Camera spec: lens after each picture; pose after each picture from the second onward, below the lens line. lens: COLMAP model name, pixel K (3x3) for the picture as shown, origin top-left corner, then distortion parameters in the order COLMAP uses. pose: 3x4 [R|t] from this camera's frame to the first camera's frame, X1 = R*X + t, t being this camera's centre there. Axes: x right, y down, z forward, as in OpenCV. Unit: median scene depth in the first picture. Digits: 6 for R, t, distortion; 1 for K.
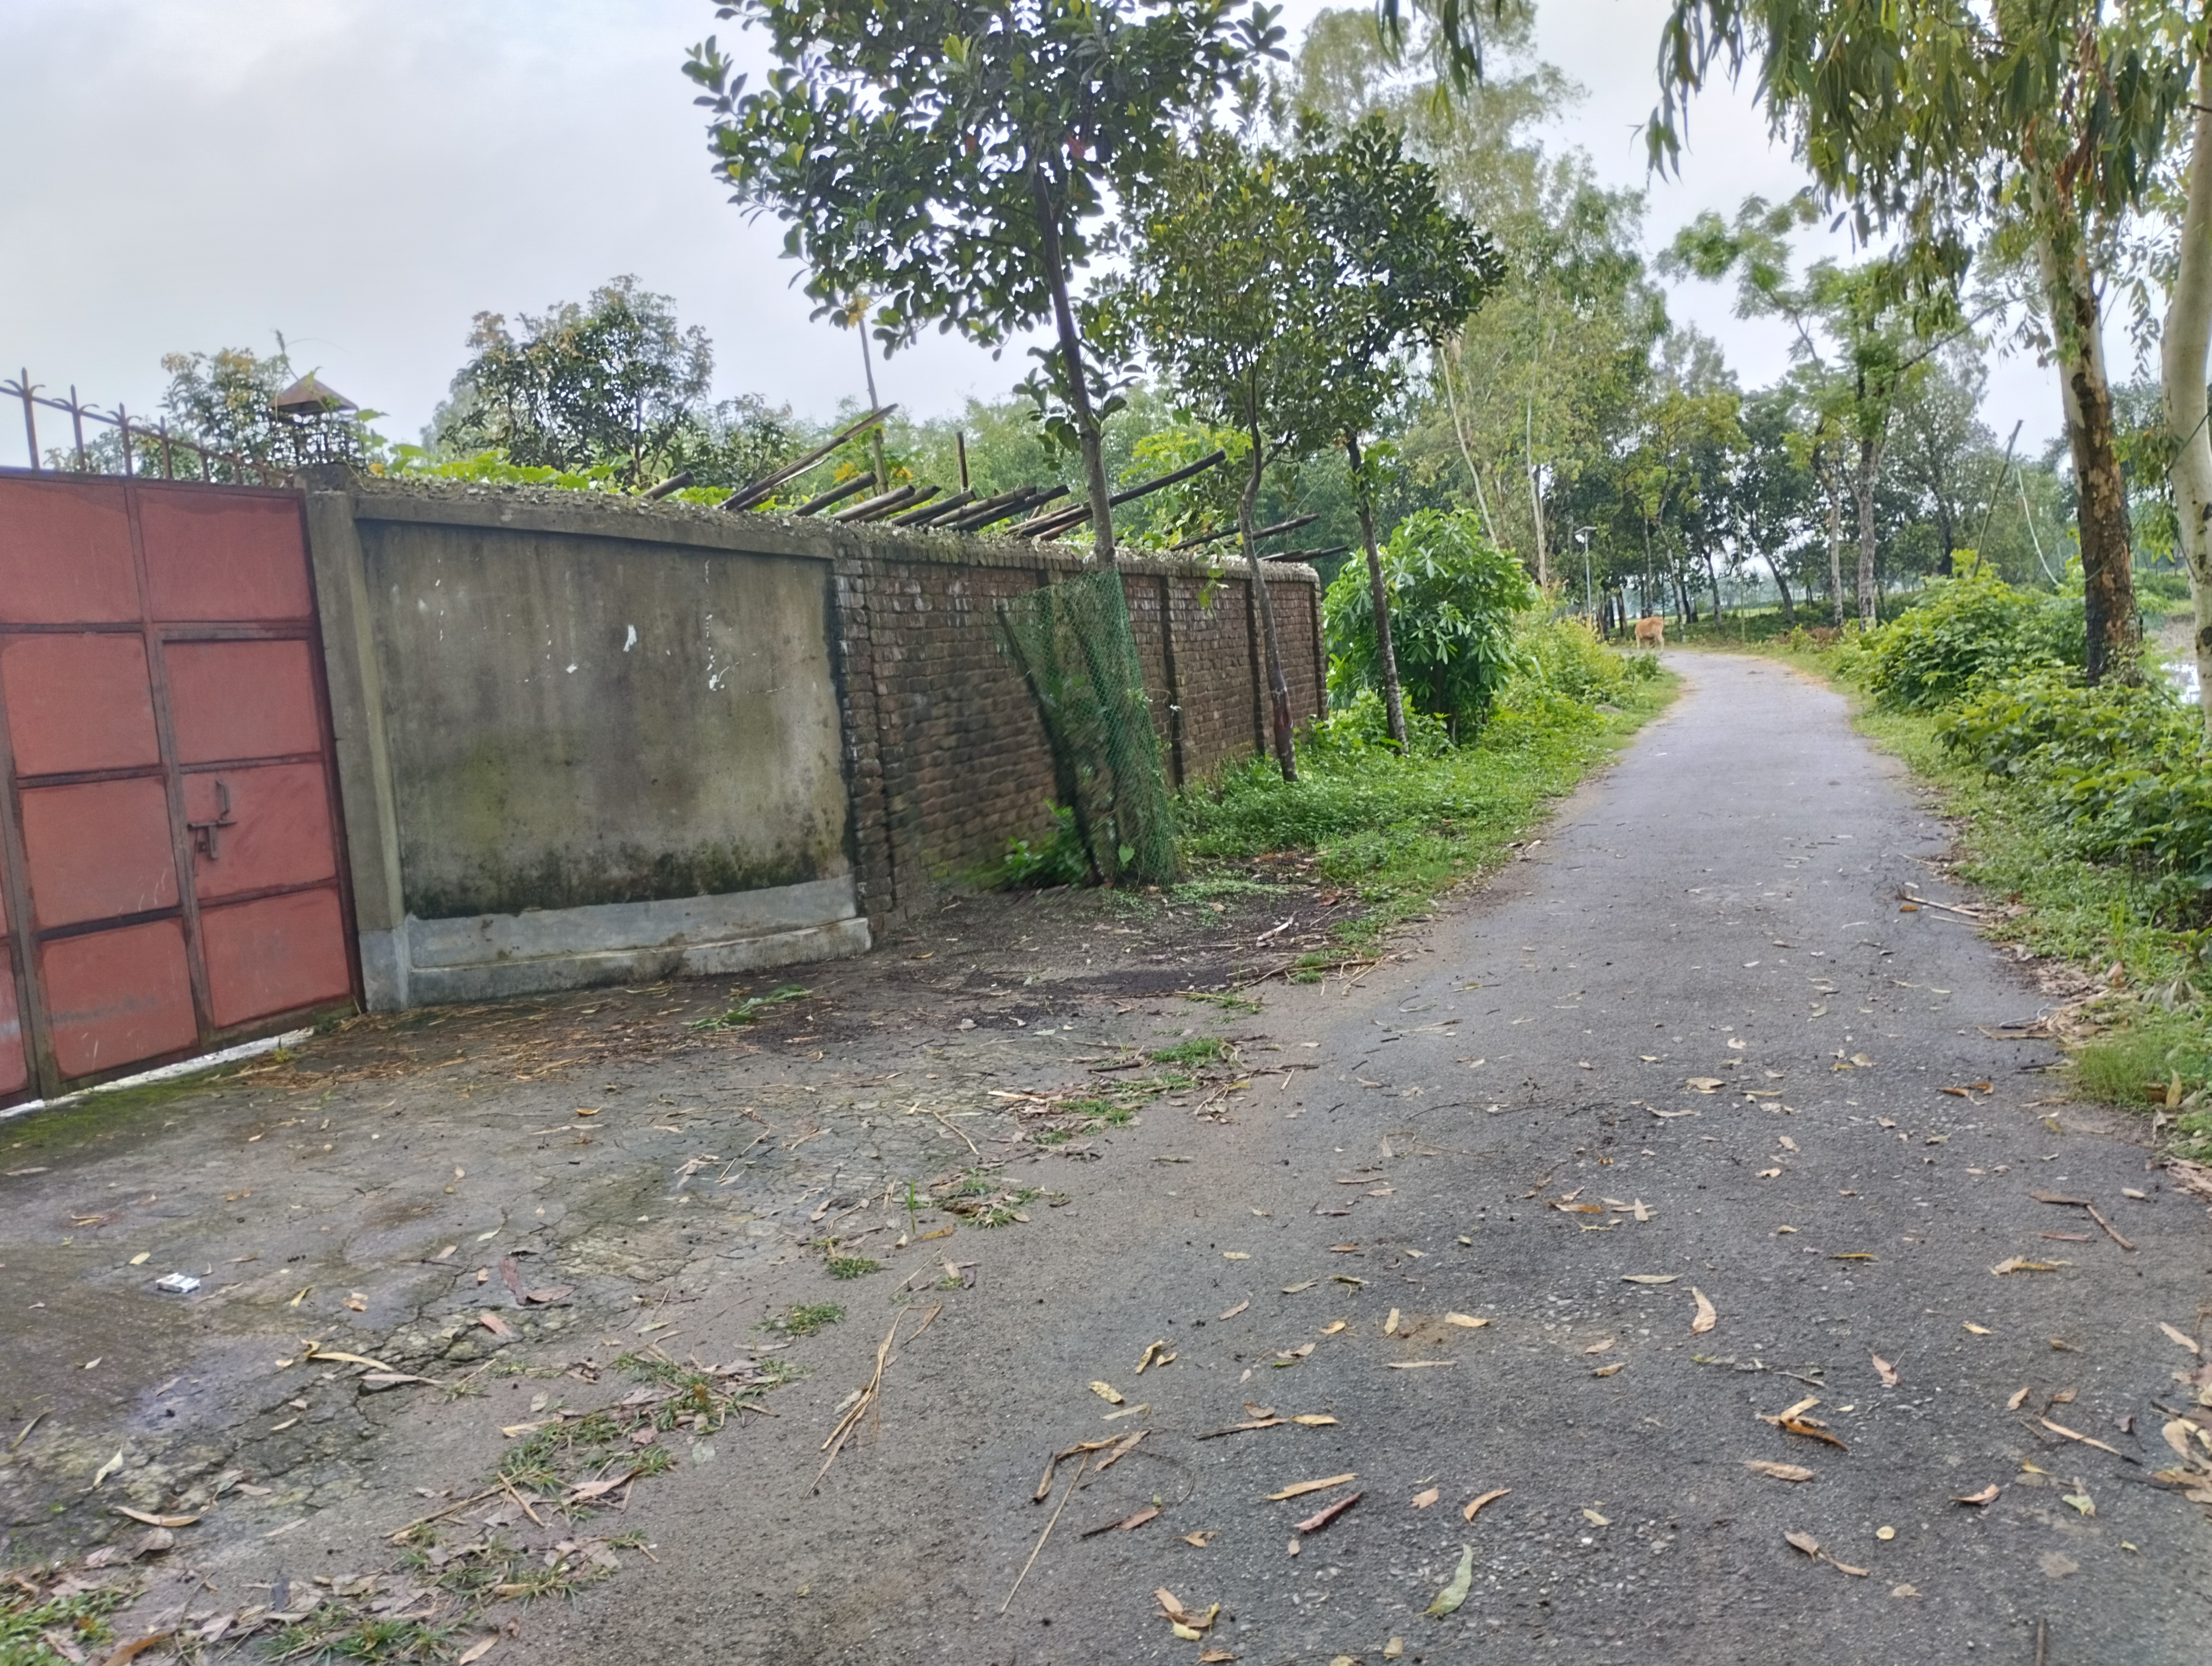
lens RADIAL K [[1849.0, 0, 1096.5], [0, 1849.0, 841.9], [0, 0, 1]] dist [0.077676, -0.083665]
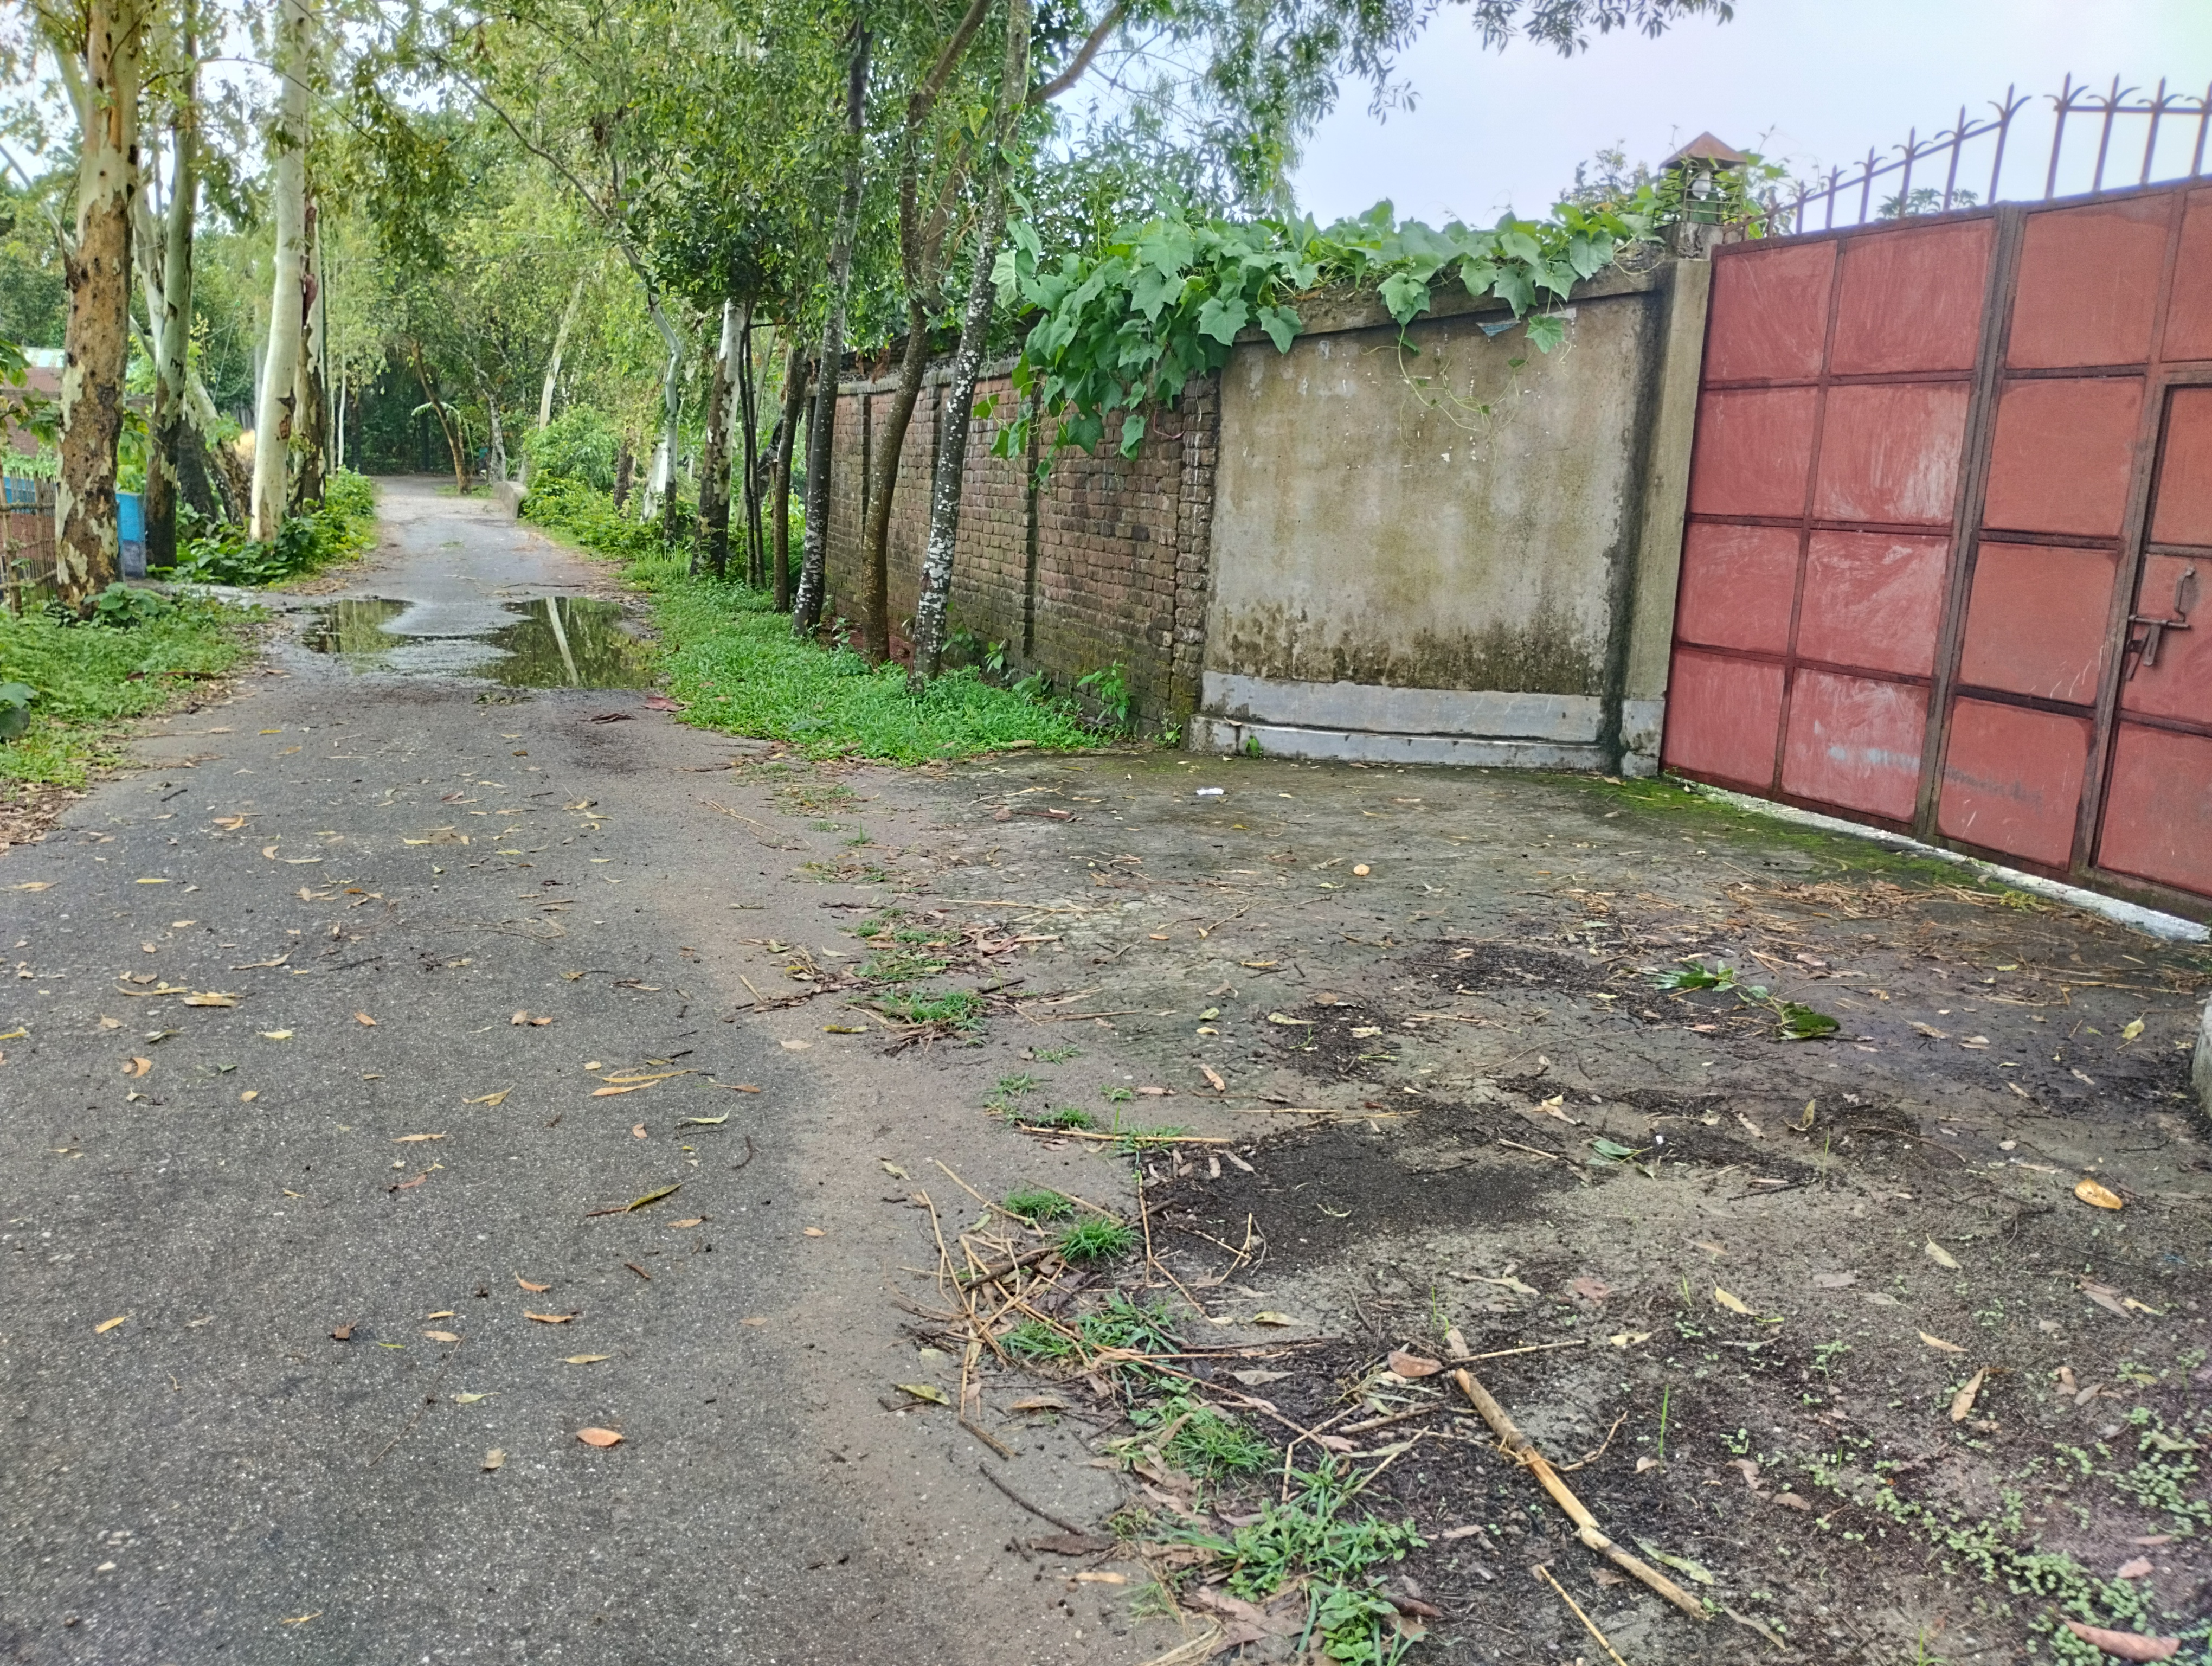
lens RADIAL K [[1827.3, 0, 1106.0], [0, 1827.3, 833.0], [0, 0, 1]] dist [0.052608, -0.054363]
pose [[-0.785763, 0.172301, -0.594045, 0.341224], [-0.035116, 0.946441, 0.320960, -0.153206], [0.617531, 0.273059, -0.737628, 1.264060]]
